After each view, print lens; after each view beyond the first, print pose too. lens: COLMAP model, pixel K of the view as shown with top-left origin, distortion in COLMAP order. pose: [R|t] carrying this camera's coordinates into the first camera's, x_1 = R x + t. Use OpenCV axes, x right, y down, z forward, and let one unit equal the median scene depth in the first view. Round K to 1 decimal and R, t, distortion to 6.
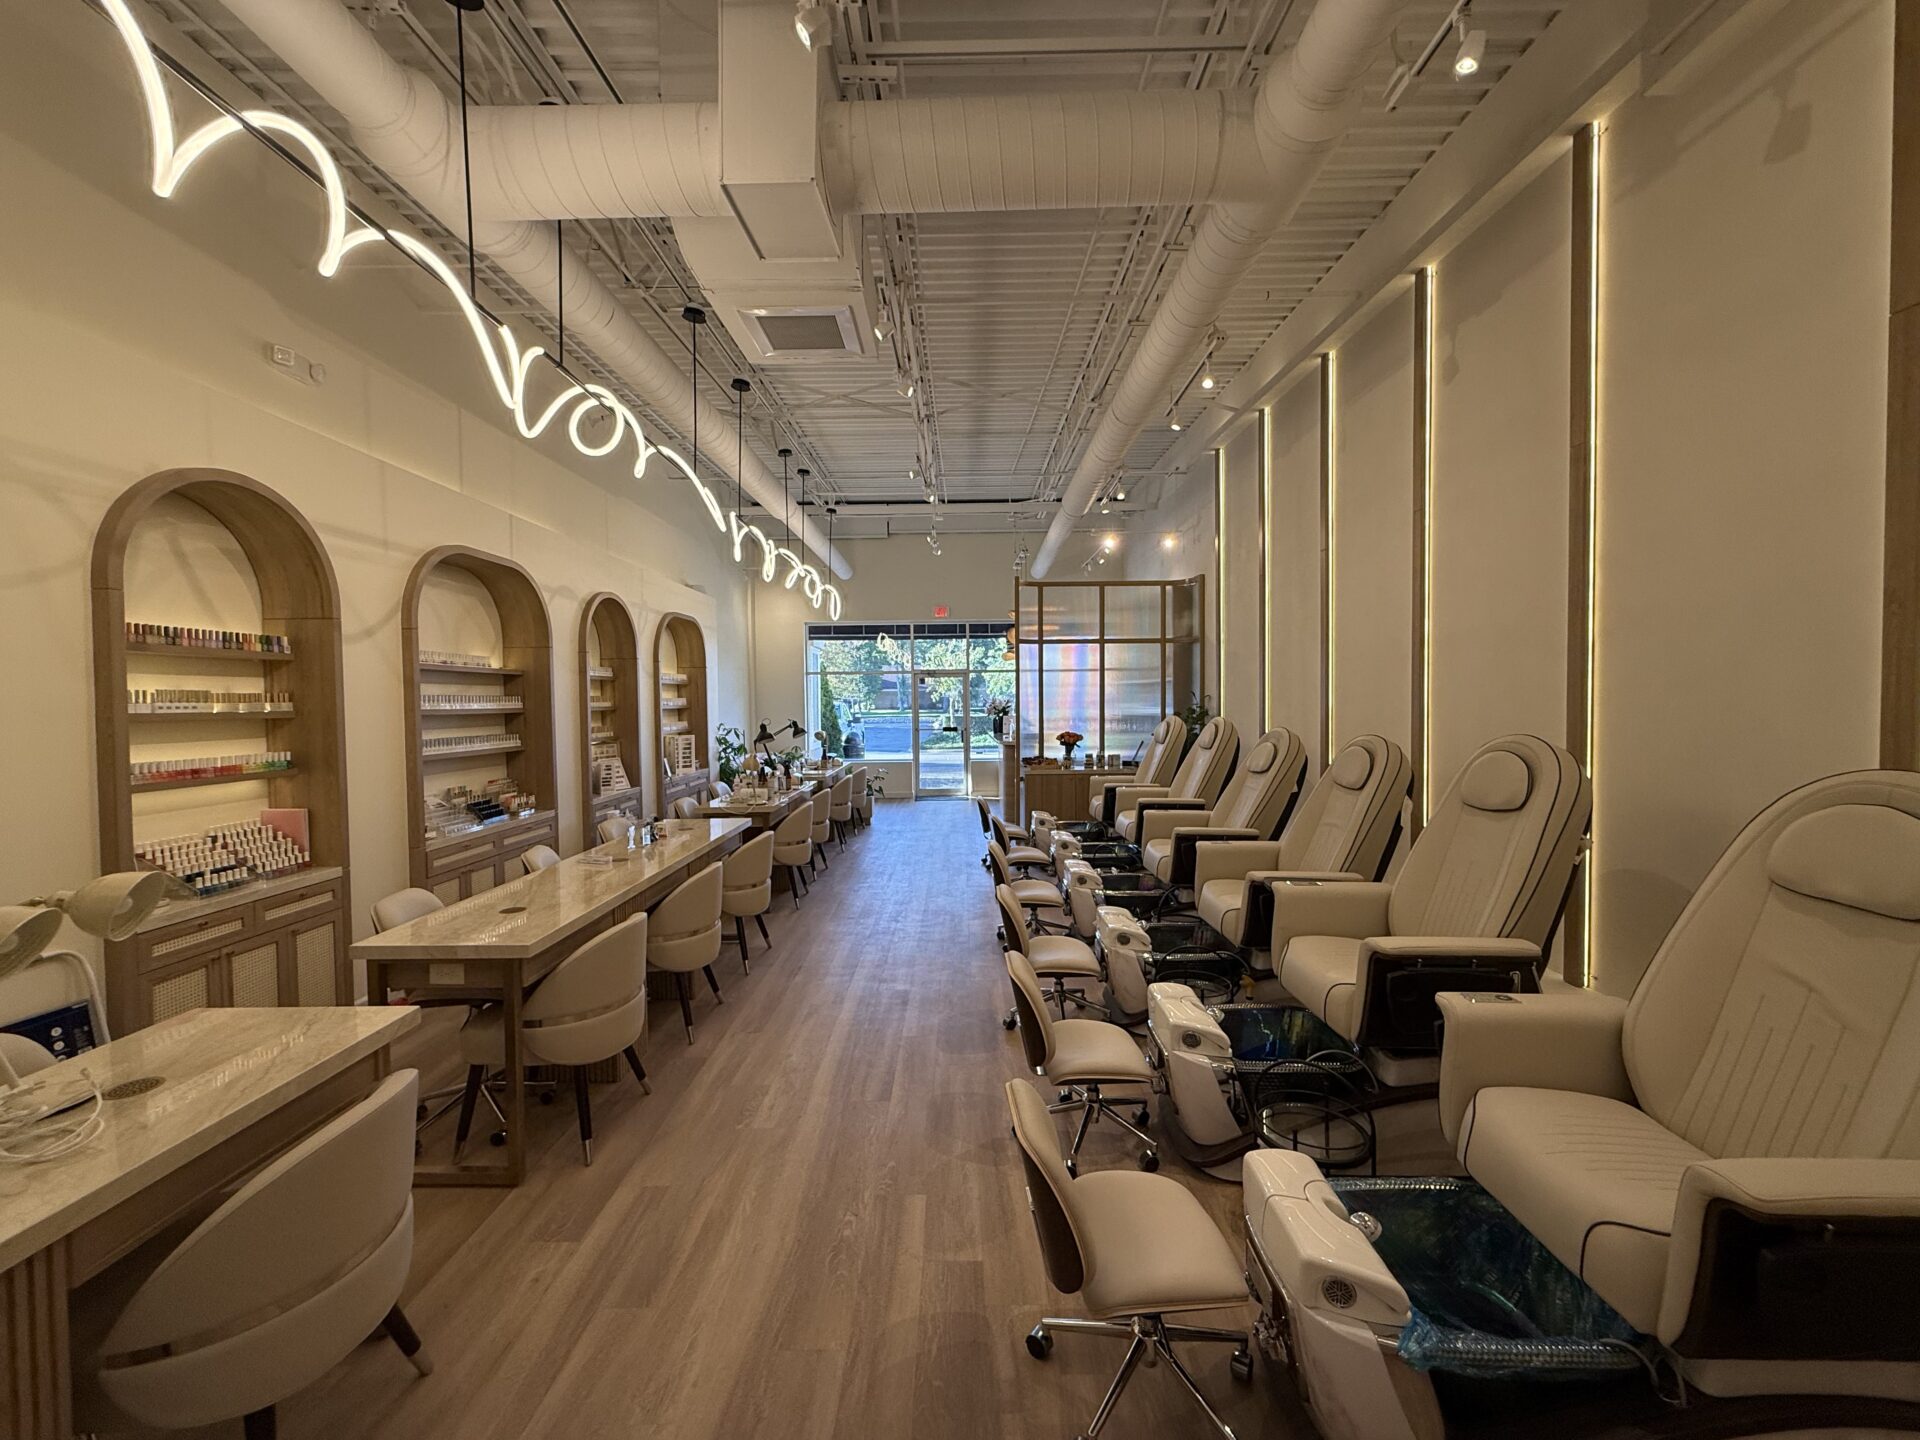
lens RADIAL K [[760.1, 0, 954.7], [0, 760.1, 723.0], [0, 0, 1]] dist [0.000477, -0.000352]
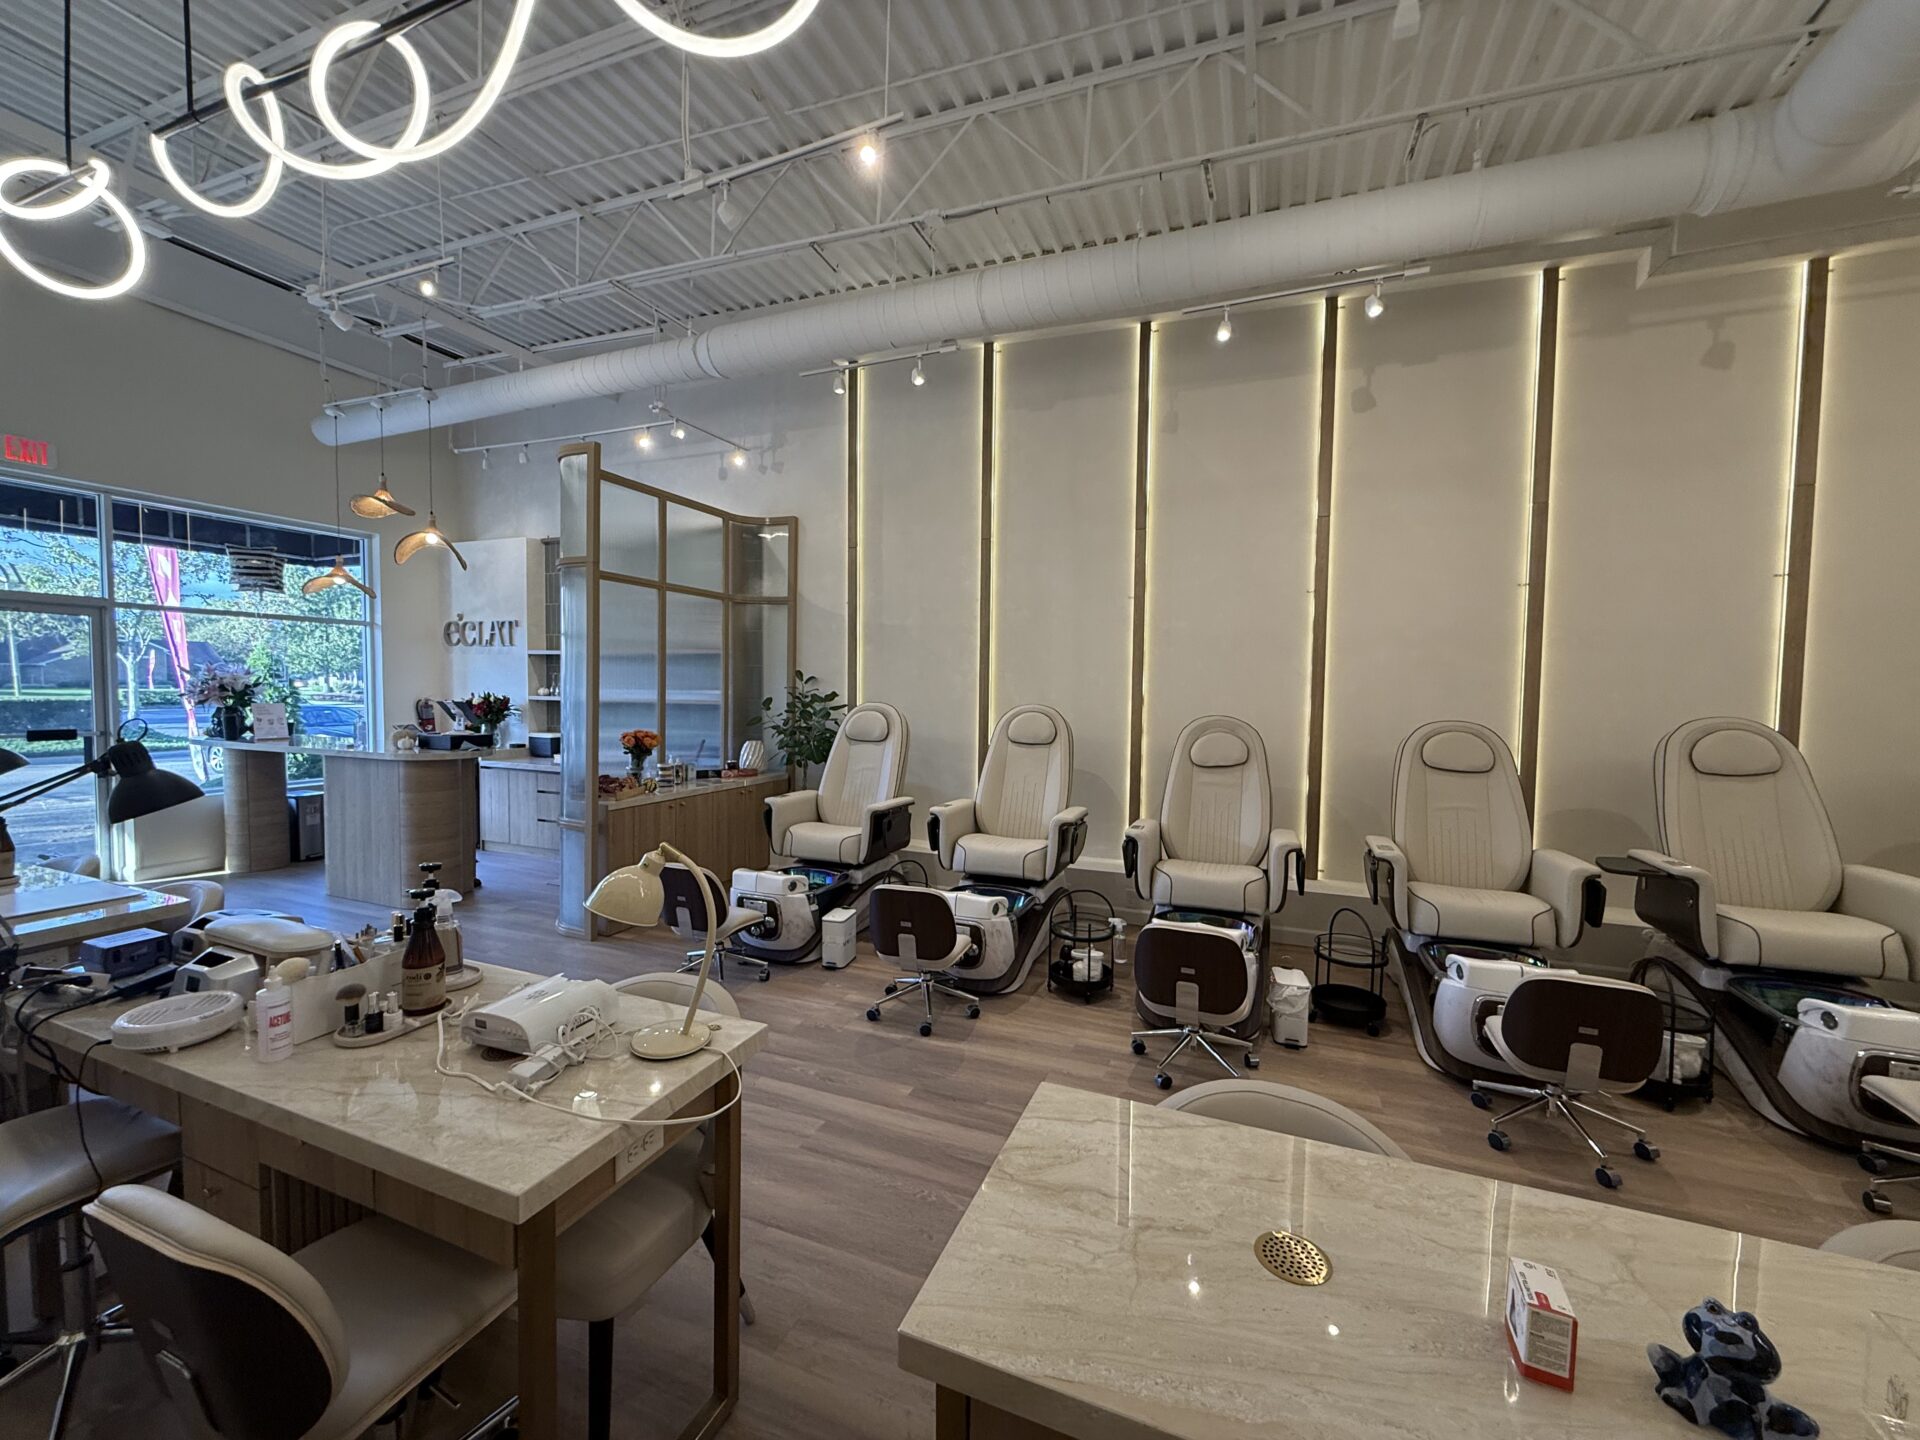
lens RADIAL K [[760.1, 0, 954.7], [0, 760.1, 723.0], [0, 0, 1]] dist [0.000477, -0.000352]
pose [[0.376644, -0.034585, 0.925712, -0.311155], [0.010884, 0.999399, 0.032910, -0.012690], [-0.926294, -0.002320, 0.376794, 0.545362]]
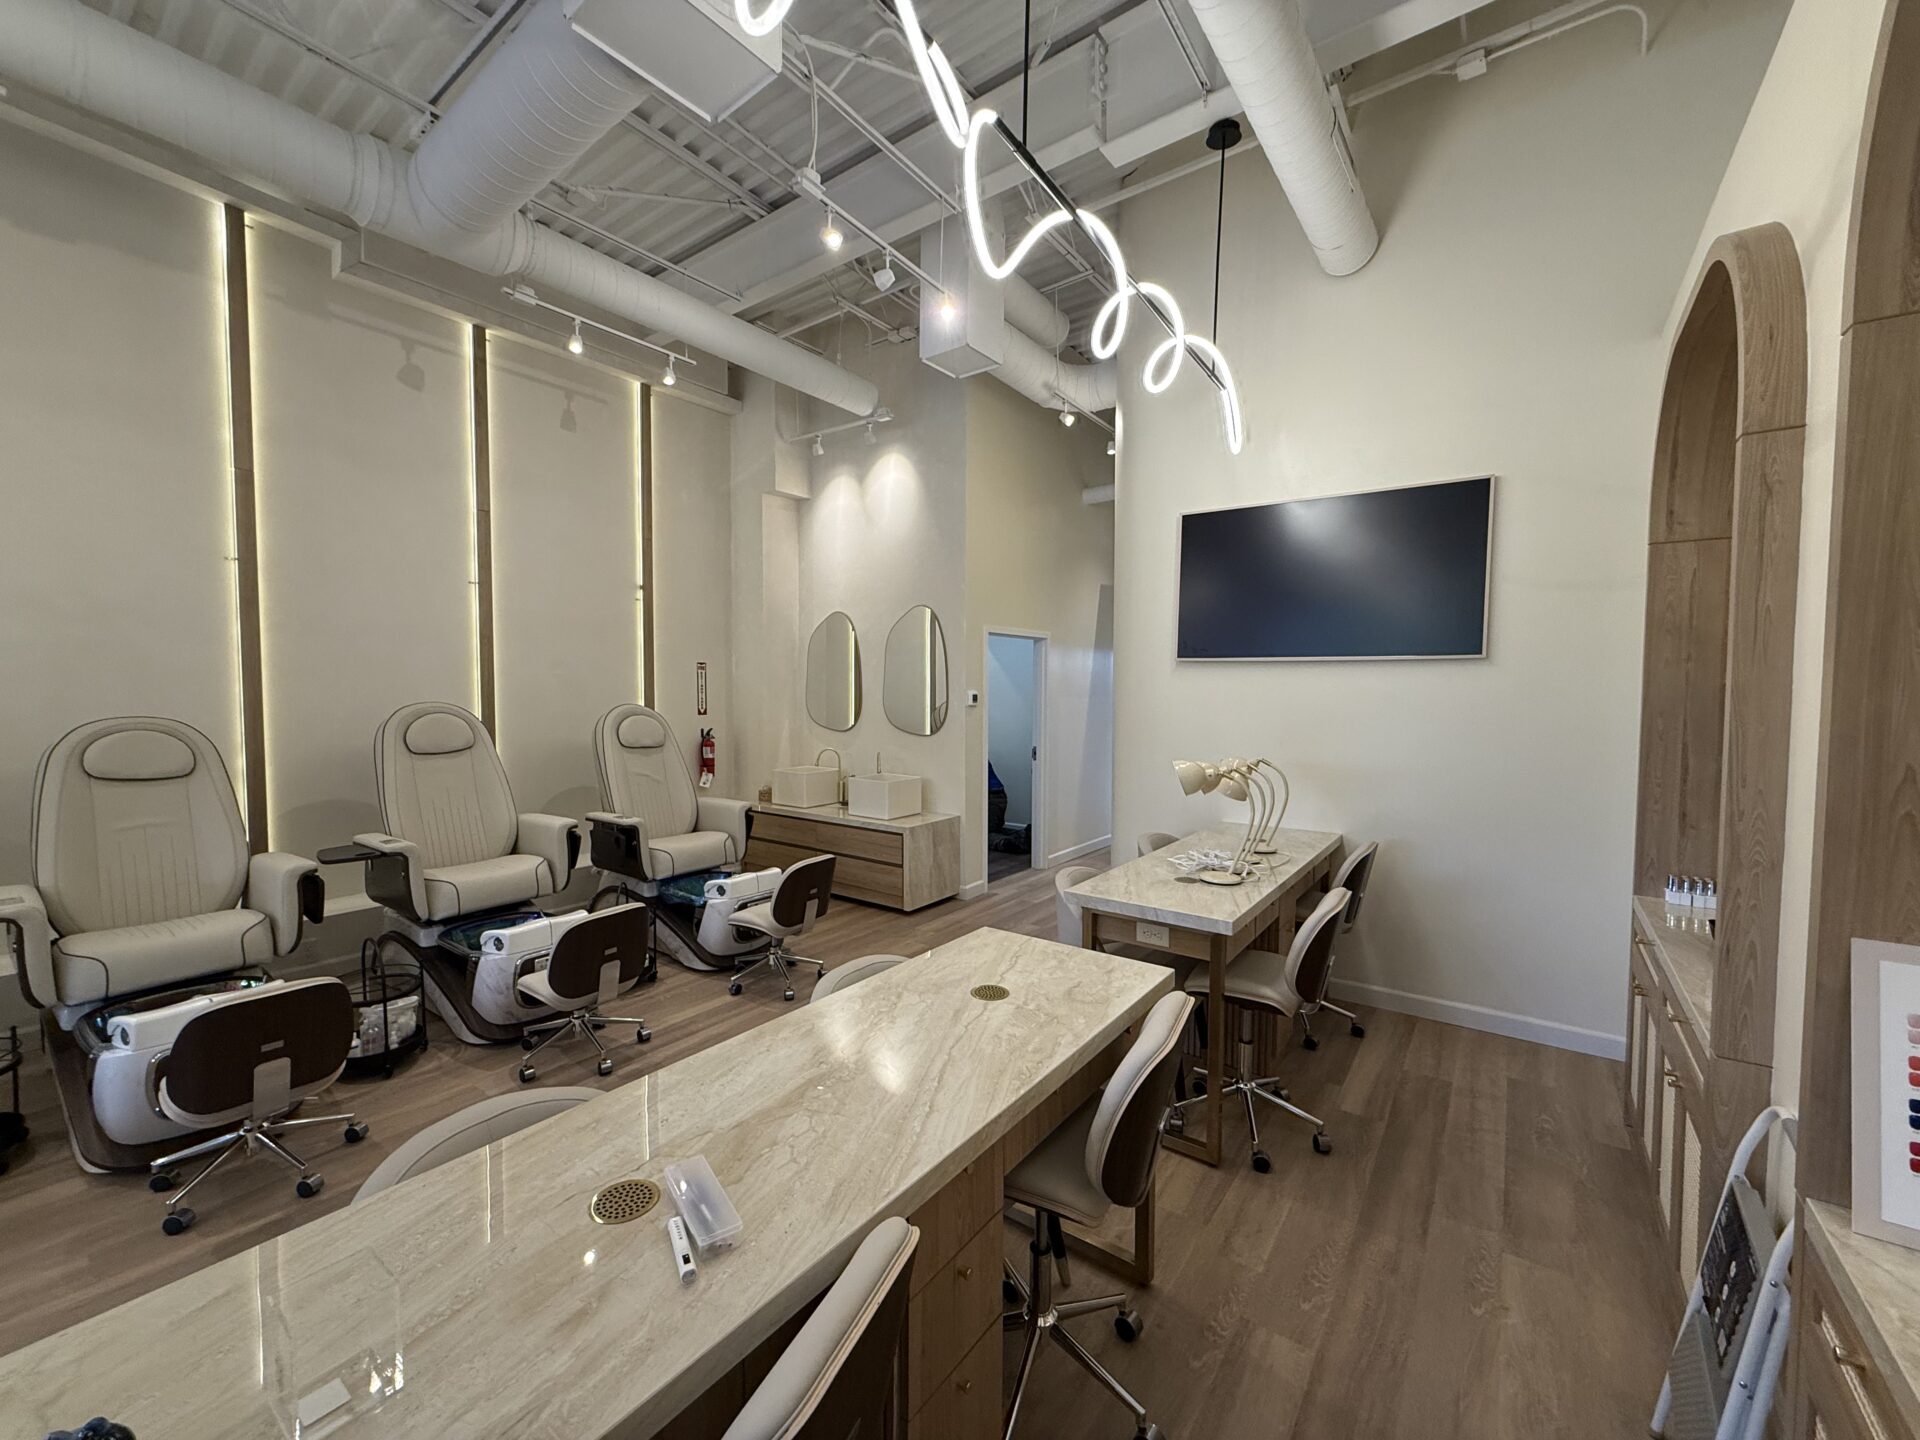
lens RADIAL K [[760.1, 0, 954.7], [0, 760.1, 723.0], [0, 0, 1]] dist [0.000477, -0.000352]
pose [[-0.805371, -0.025033, 0.592243, -0.303908], [0.015353, 0.997892, 0.063057, -0.009424], [-0.592573, 0.059877, -0.803289, 0.497007]]
